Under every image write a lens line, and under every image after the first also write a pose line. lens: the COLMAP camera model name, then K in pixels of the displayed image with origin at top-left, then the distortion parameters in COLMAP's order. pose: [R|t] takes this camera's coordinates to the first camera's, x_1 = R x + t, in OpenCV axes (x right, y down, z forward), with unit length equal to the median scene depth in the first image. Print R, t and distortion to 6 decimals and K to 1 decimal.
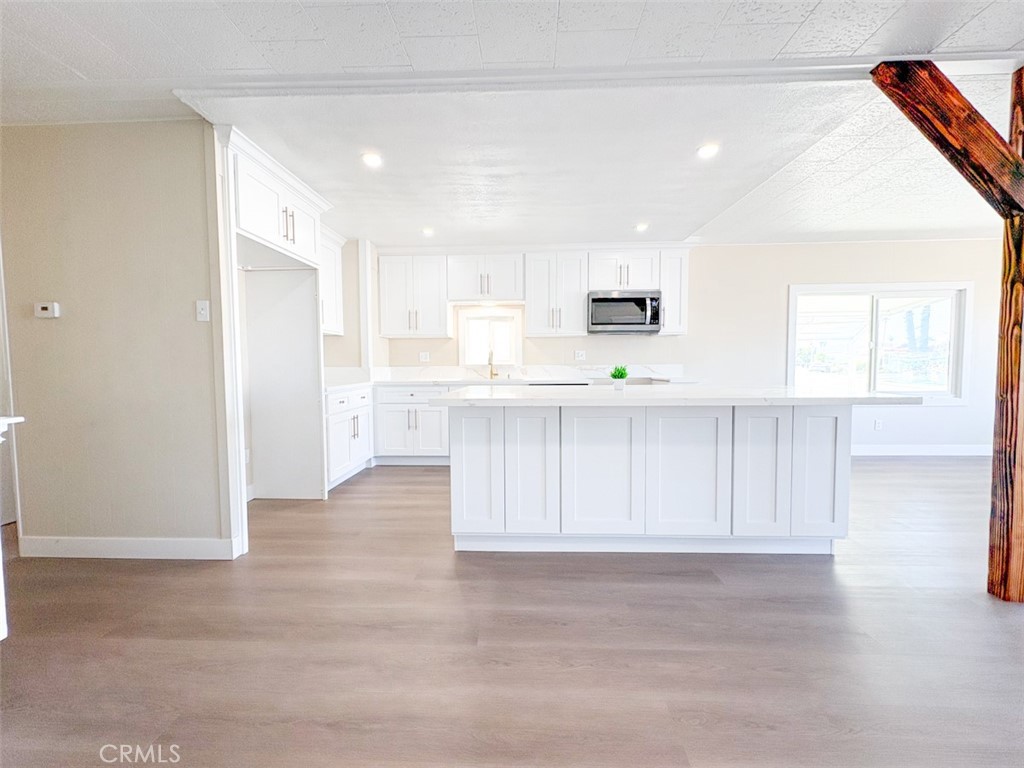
lens RADIAL K [[406.9, 0, 512.2], [0, 406.9, 380.6], [0, 0, 1]] dist [0.012997, 0.000210]
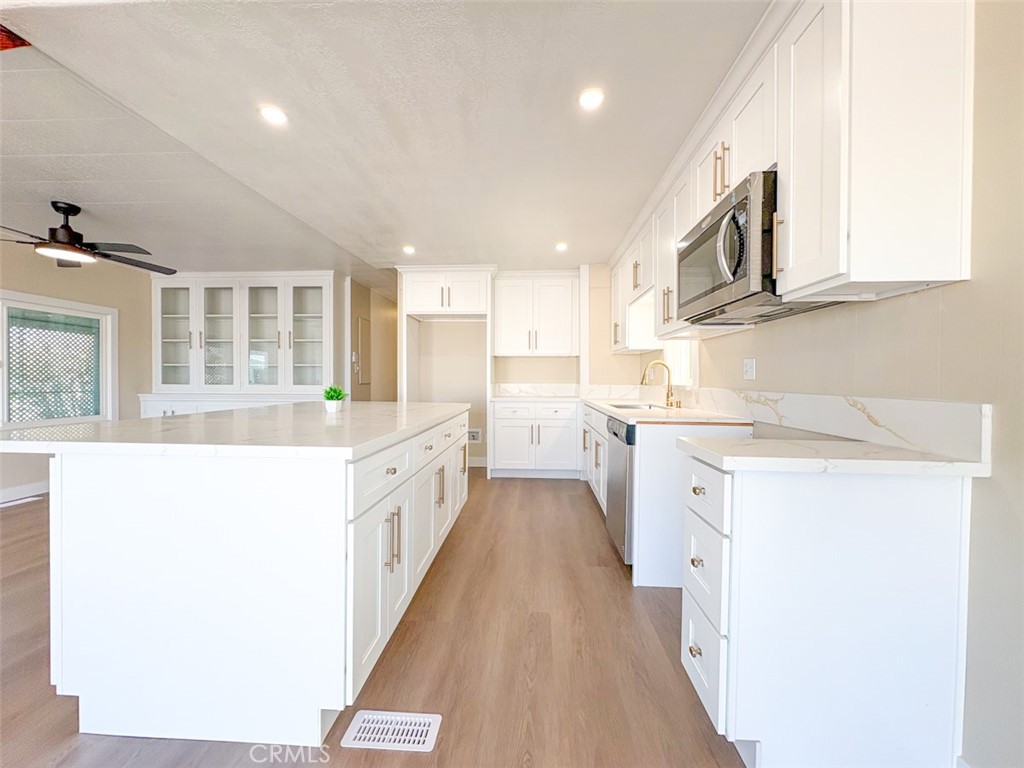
lens RADIAL K [[406.9, 0, 511.0], [0, 406.9, 383.9], [0, 0, 1]] dist [0.012997, 0.000210]
pose [[-0.027589, 0.017368, -0.999468, 0.693501], [-0.051897, 0.998476, 0.018783, -0.044521], [0.998271, 0.052388, -0.026646, 0.816976]]
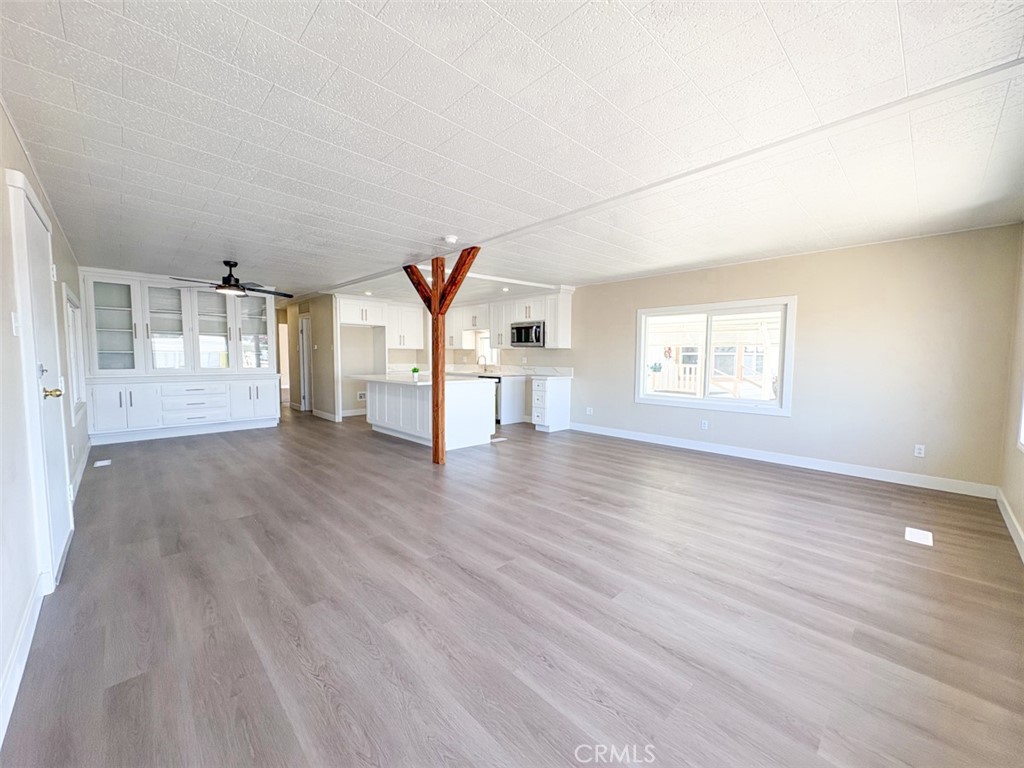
lens RADIAL K [[406.9, 0, 513.6], [0, 406.9, 385.4], [0, 0, 1]] dist [0.012997, 0.000210]
pose [[0.718934, 0.061819, -0.692324, 1.385287], [-0.043493, 0.998086, 0.043957, -0.034303], [0.693716, -0.001491, 0.720247, -0.216334]]
